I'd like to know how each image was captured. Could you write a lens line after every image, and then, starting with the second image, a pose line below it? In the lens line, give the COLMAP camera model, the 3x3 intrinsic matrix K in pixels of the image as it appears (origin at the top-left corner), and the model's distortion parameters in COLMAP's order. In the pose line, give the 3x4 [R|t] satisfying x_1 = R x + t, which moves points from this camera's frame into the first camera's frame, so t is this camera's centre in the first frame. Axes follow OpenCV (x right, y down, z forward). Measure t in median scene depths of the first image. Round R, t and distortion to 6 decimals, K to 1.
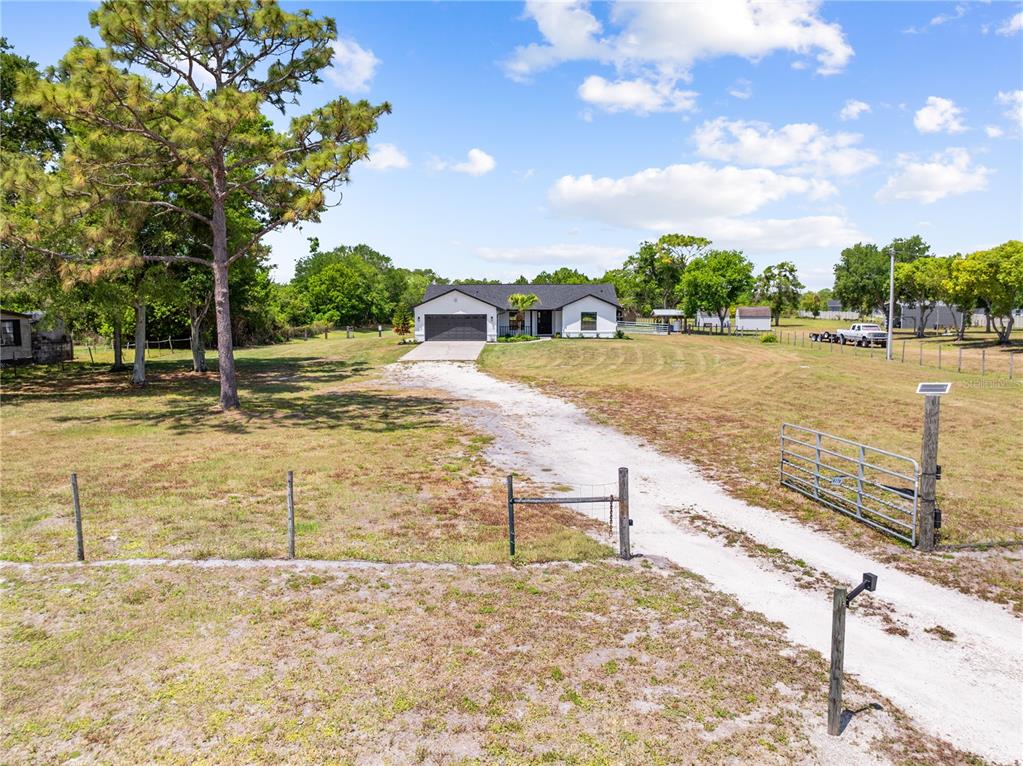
lens RADIAL K [[719.2, 0, 511.5], [0, 719.2, 383.0], [0, 0, 1]] dist [-0.040696, 0.009918]
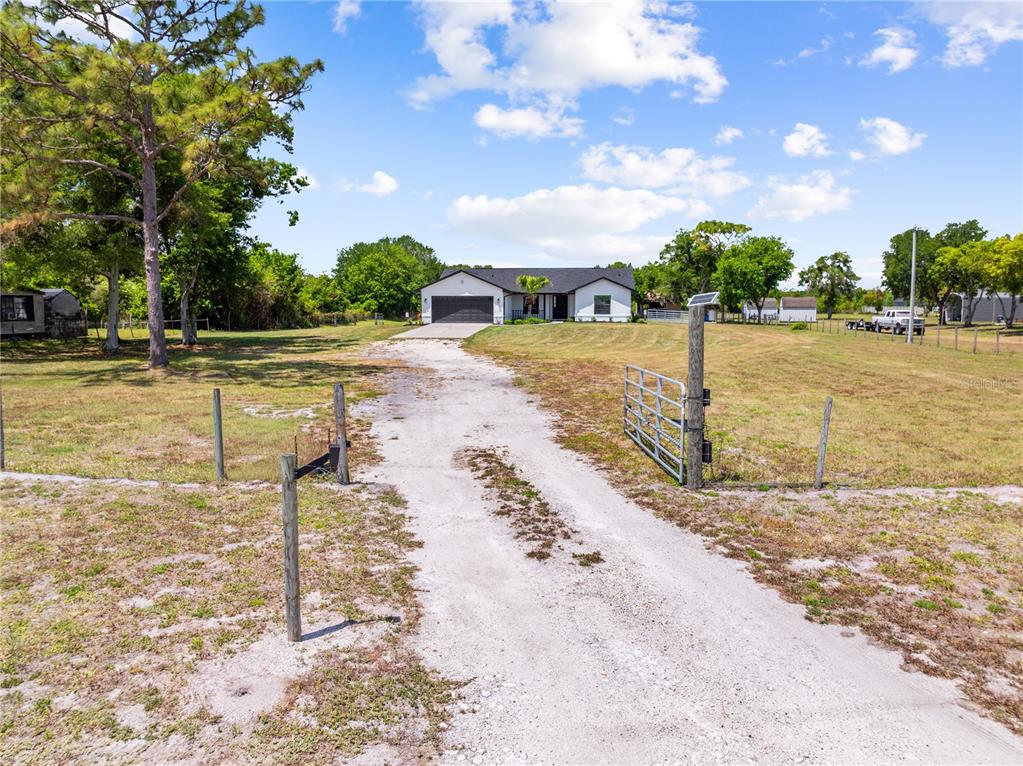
lens RADIAL K [[719.2, 0, 511.5], [0, 719.2, 383.0], [0, 0, 1]] dist [-0.040696, 0.009918]
pose [[0.995574, 0.014550, -0.092853, 0.075918], [-0.014363, 0.999893, 0.002687, 0.018681], [0.092882, -0.001341, 0.995676, 0.019145]]
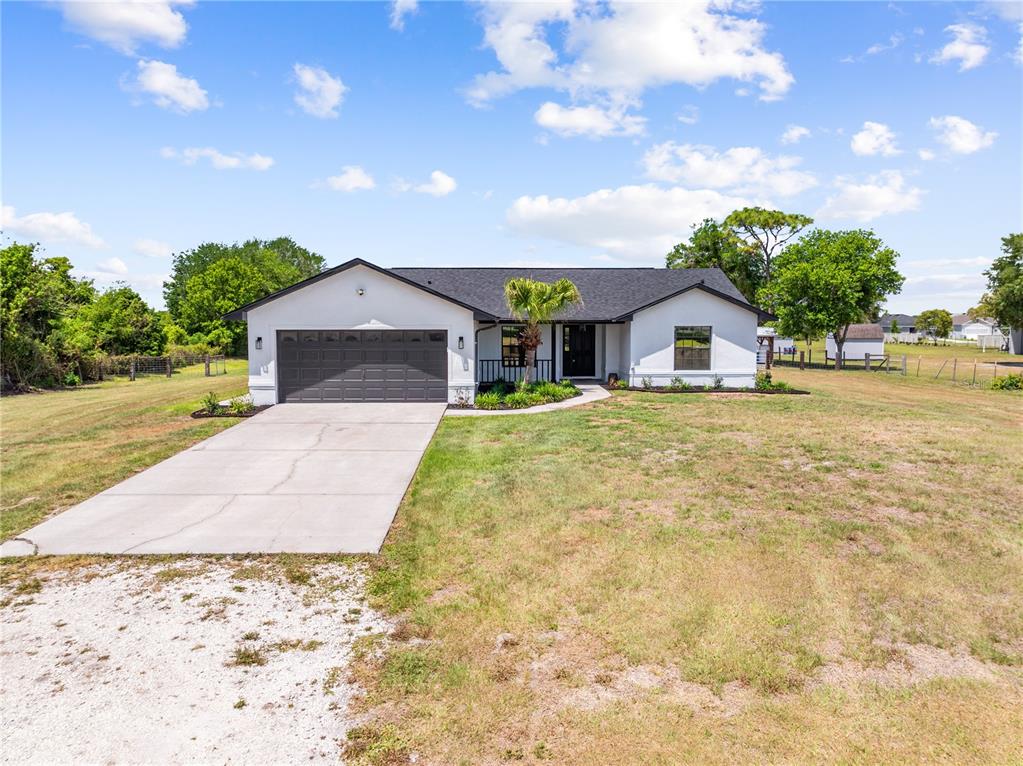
lens RADIAL K [[719.2, 0, 511.5], [0, 719.2, 383.0], [0, 0, 1]] dist [-0.040696, 0.009918]
pose [[0.999247, -0.000957, 0.038800, -0.014439], [0.002165, 0.999513, -0.031117, -0.052062], [-0.038752, 0.031177, 0.998762, 0.577990]]
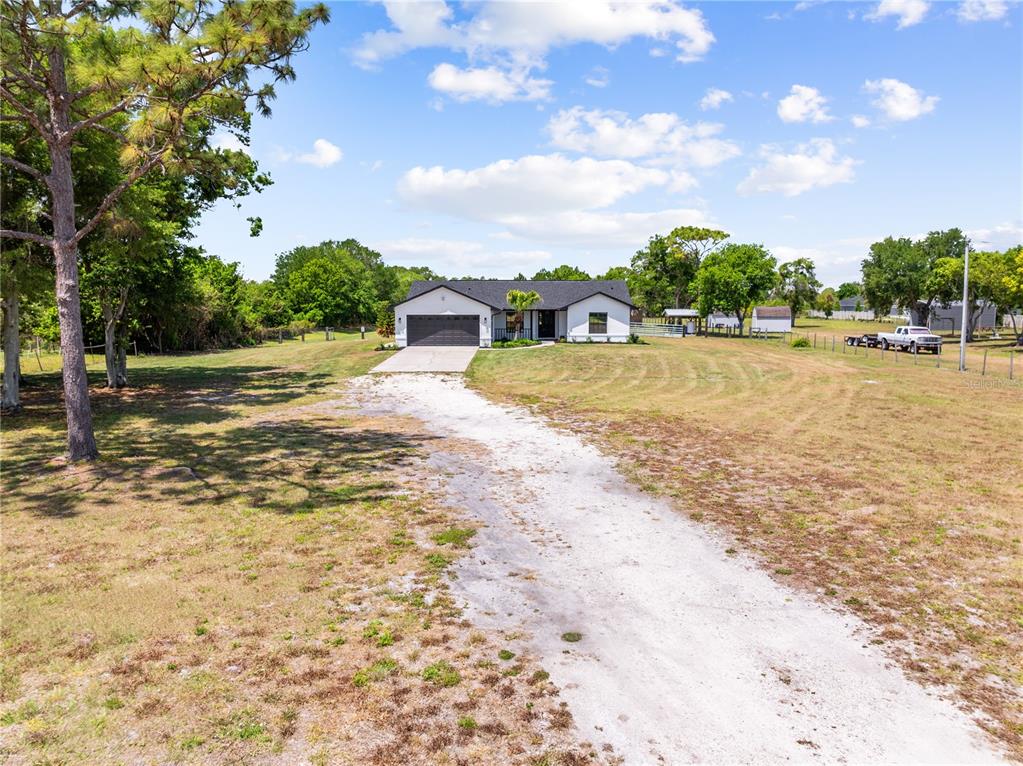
lens RADIAL K [[719.2, 0, 511.5], [0, 719.2, 383.0], [0, 0, 1]] dist [-0.040696, 0.009918]
pose [[0.999995, 0.001733, 0.002625, 0.001334], [-0.001738, 0.999997, 0.001799, -0.014983], [-0.002622, -0.001803, 0.999995, 0.133974]]
